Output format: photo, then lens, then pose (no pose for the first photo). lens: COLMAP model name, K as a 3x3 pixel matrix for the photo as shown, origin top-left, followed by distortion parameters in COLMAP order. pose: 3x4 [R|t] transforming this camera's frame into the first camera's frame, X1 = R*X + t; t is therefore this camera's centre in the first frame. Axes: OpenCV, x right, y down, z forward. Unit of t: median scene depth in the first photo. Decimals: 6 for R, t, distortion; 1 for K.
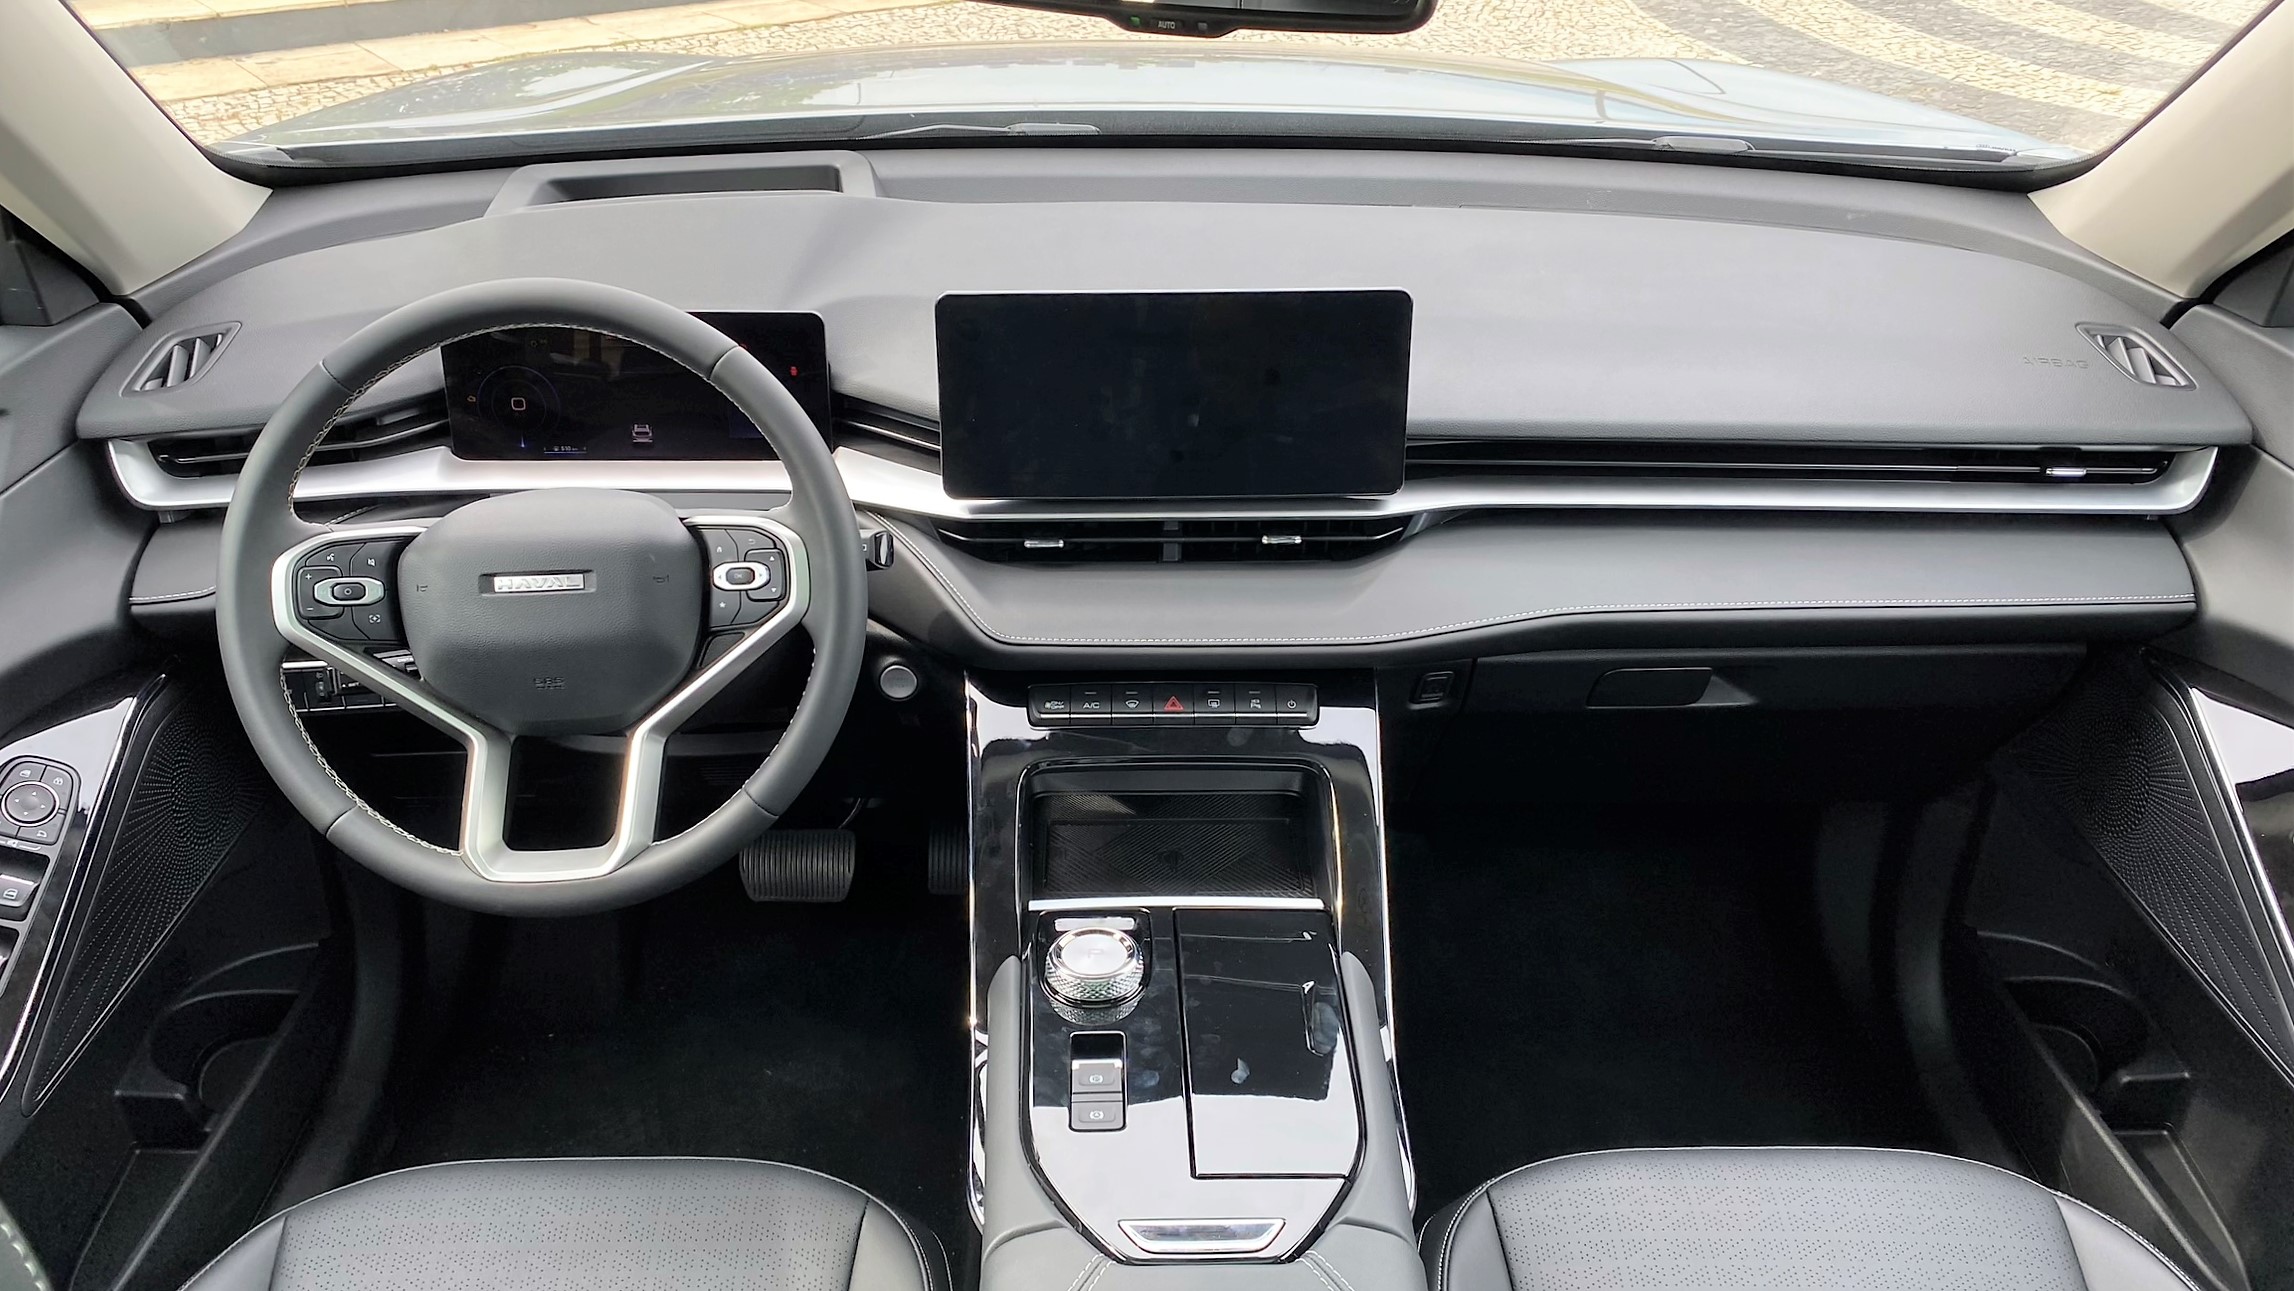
lens RADIAL K [[1875.2, 0, 1146.5], [0, 1875.2, 672.6], [0, 0, 1]] dist [0.054422, -0.068178]
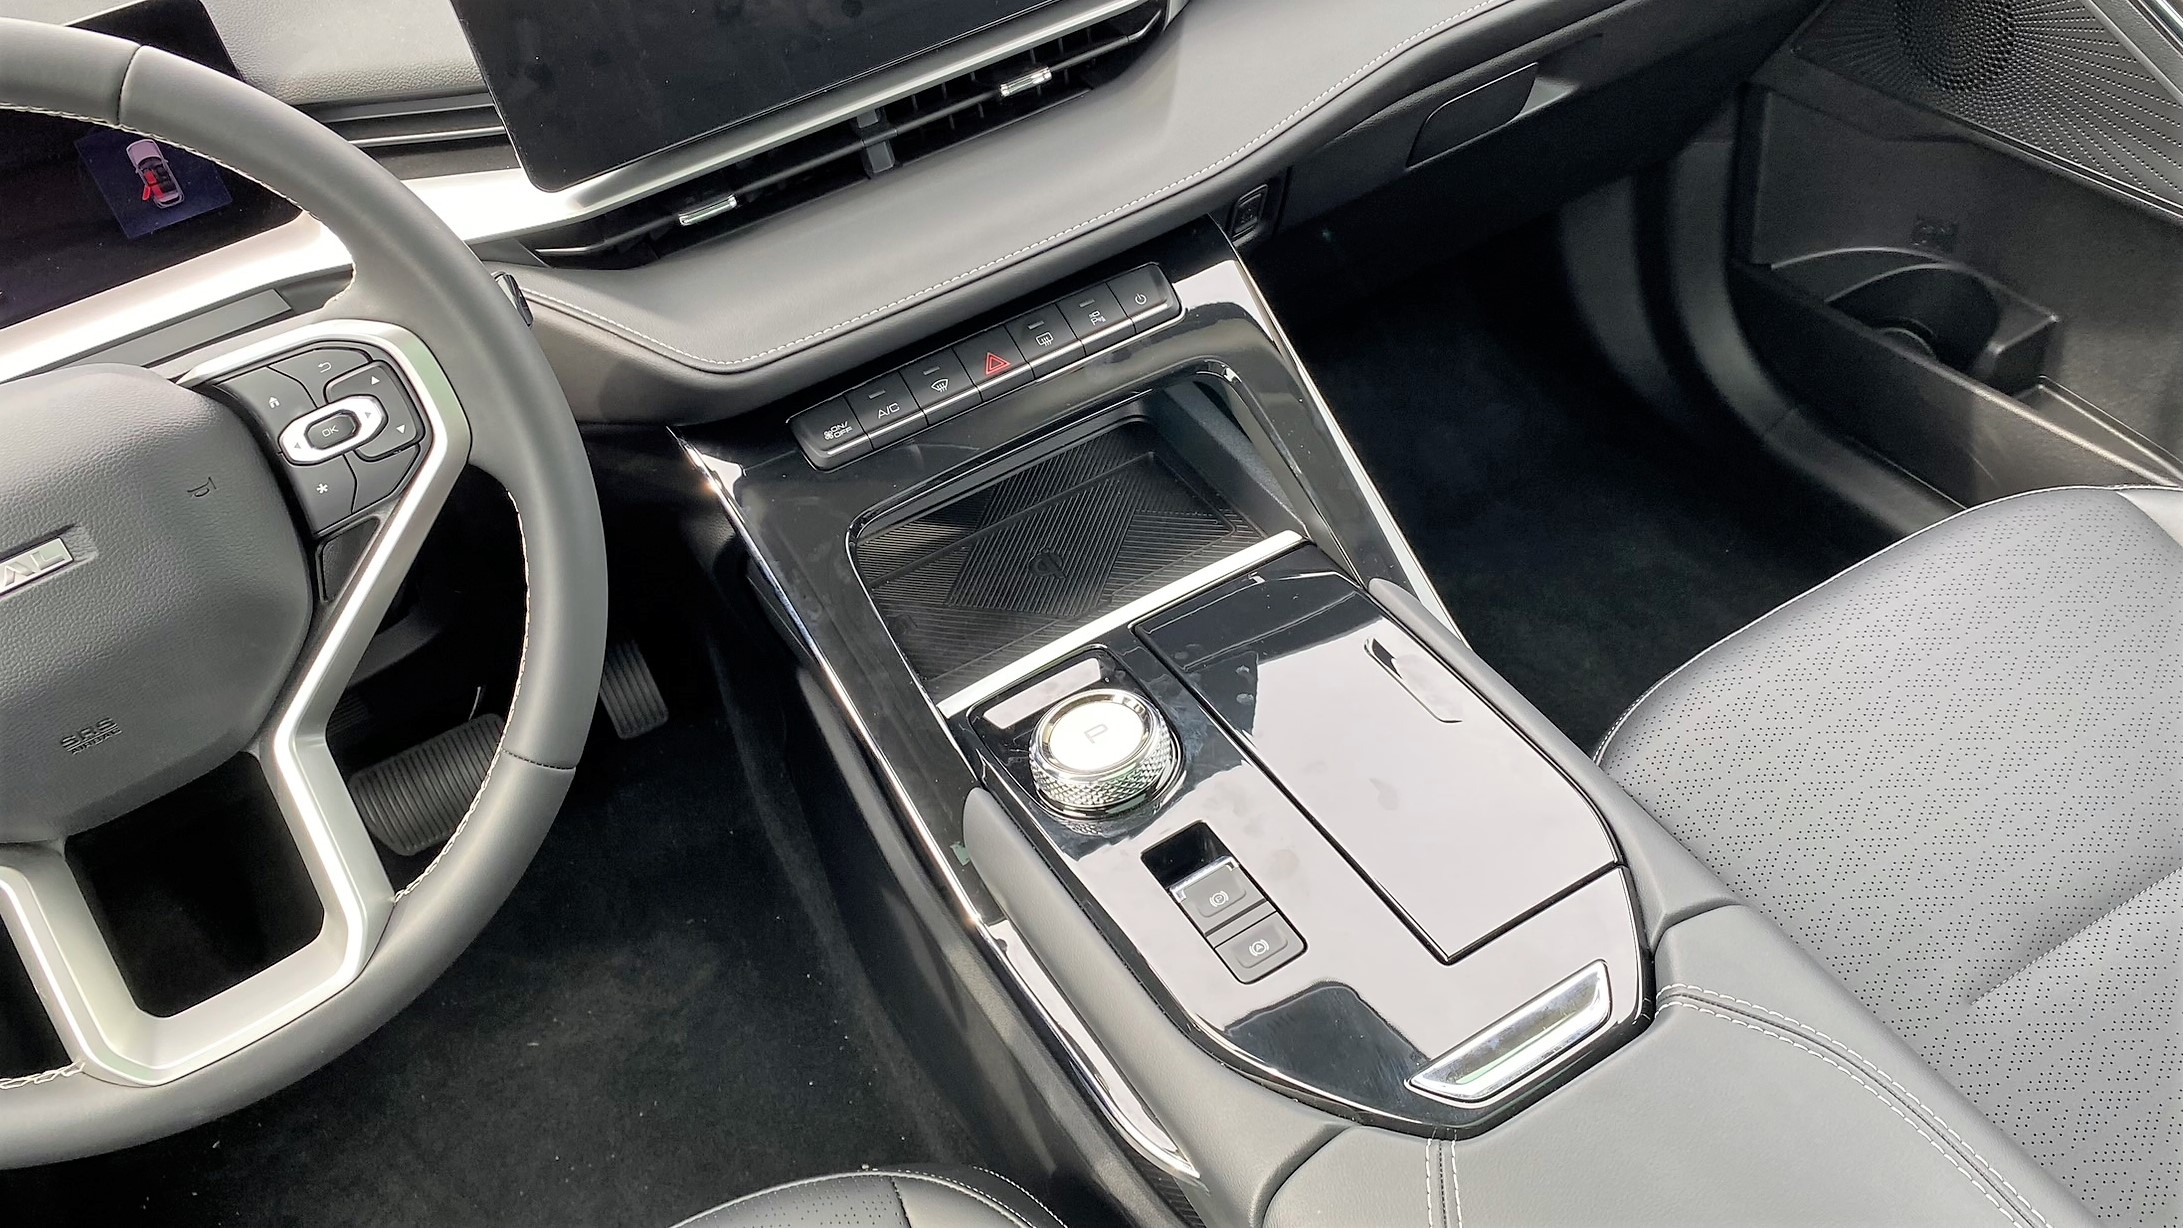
lens RADIAL K [[1810.4, 0, 1149.0], [0, 1810.4, 602.1], [0, 0, 1]] dist [0.059004, -0.092886]
pose [[0.863097, -0.421536, 0.278156, -0.170016], [0.364729, 0.901220, 0.234043, -0.041615], [-0.349337, -0.100551, 0.931586, 0.365279]]
